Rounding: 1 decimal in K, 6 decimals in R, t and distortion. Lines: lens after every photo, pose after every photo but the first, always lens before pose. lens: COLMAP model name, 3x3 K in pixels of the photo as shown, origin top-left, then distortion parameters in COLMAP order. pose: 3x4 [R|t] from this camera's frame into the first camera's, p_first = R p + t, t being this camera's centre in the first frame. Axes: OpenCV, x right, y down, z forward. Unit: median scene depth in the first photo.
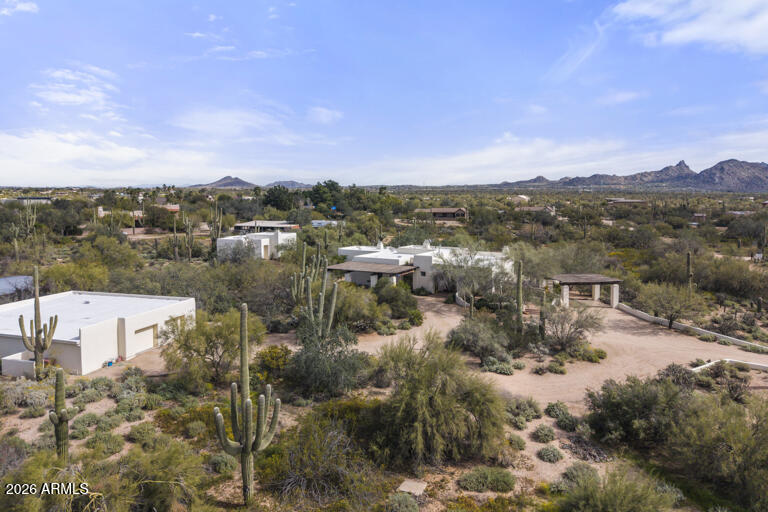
lens RADIAL K [[510.3, 0, 384.0], [0, 510.3, 256.0], [0, 0, 1]] dist [0.009362, -0.001262]
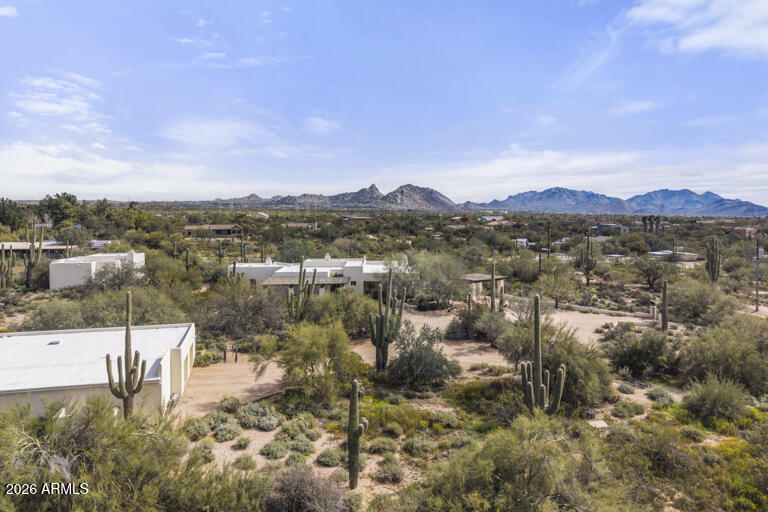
lens RADIAL K [[510.3, 0, 384.0], [0, 510.3, 256.0], [0, 0, 1]] dist [0.009362, -0.001262]
pose [[0.854395, -0.039025, 0.518156, -0.578958], [0.056499, 0.998241, -0.017979, -0.000160], [-0.516543, 0.044637, 0.855097, 0.058989]]
